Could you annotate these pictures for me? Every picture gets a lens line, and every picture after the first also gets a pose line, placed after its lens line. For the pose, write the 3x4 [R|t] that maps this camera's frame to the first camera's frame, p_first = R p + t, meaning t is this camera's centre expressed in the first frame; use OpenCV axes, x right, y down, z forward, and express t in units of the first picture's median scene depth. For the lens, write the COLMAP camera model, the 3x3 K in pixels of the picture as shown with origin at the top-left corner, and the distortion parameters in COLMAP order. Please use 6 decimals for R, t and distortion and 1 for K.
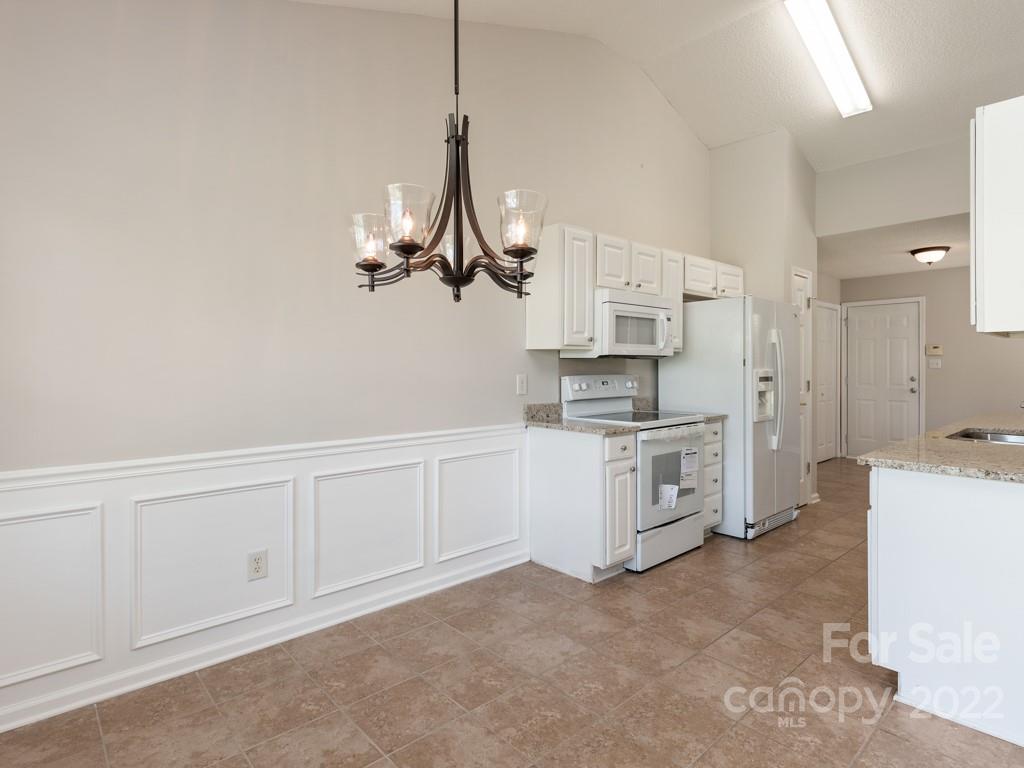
lens RADIAL K [[546.8, 0, 512.1], [0, 546.8, 367.7], [0, 0, 1]] dist [0.001364, -0.000035]
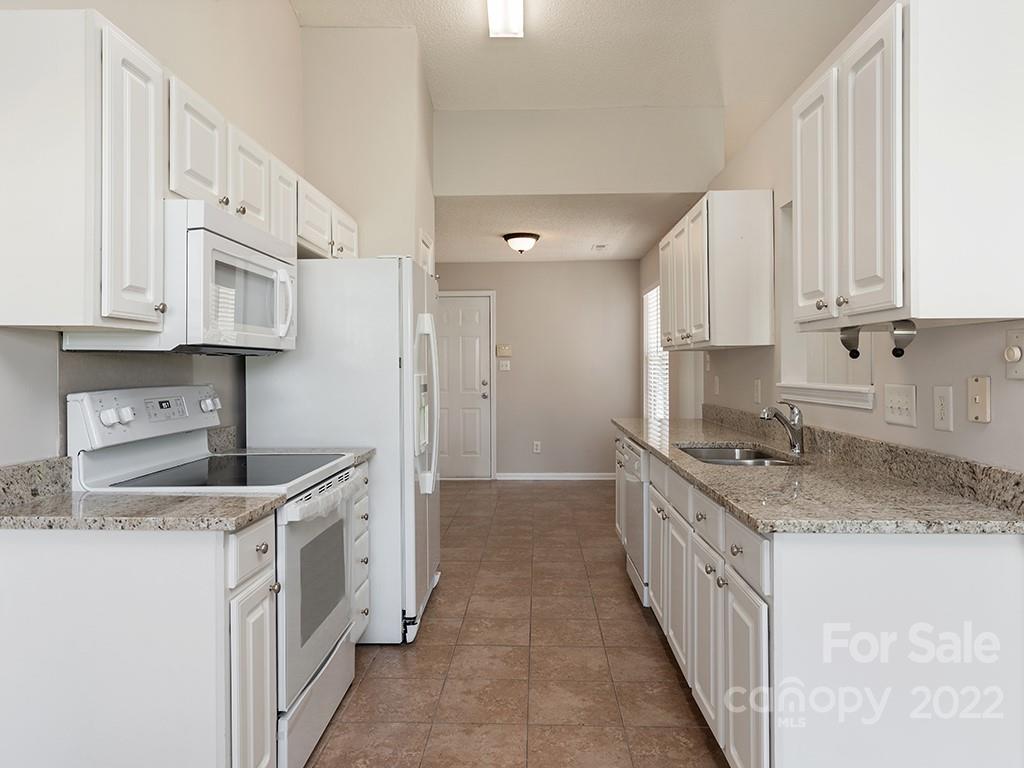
lens RADIAL K [[675.5, 0, 510.9], [0, 675.5, 368.9], [0, 0, 1]] dist [0.001313, -0.000431]
pose [[0.693629, -0.002330, 0.720328, -0.048894], [0.004181, 0.999991, -0.000792, -0.001425], [-0.720320, 0.003561, 0.693633, 0.391480]]
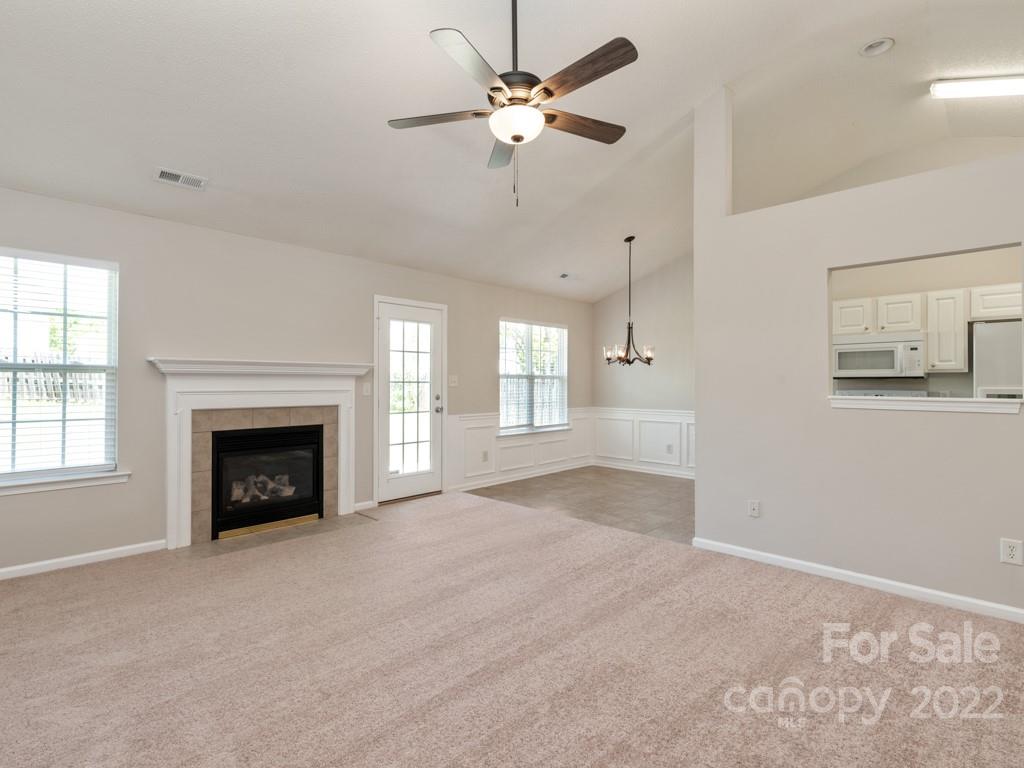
lens RADIAL K [[488.0, 0, 512.0], [0, 488.0, 384.0], [0, 0, 1]] dist [0.000437, -0.000143]
pose [[0.084766, -0.001964, -0.996399, 1.447914], [-0.004777, 0.999986, -0.002377, 0.004722], [0.996389, 0.004961, 0.084755, -0.072522]]
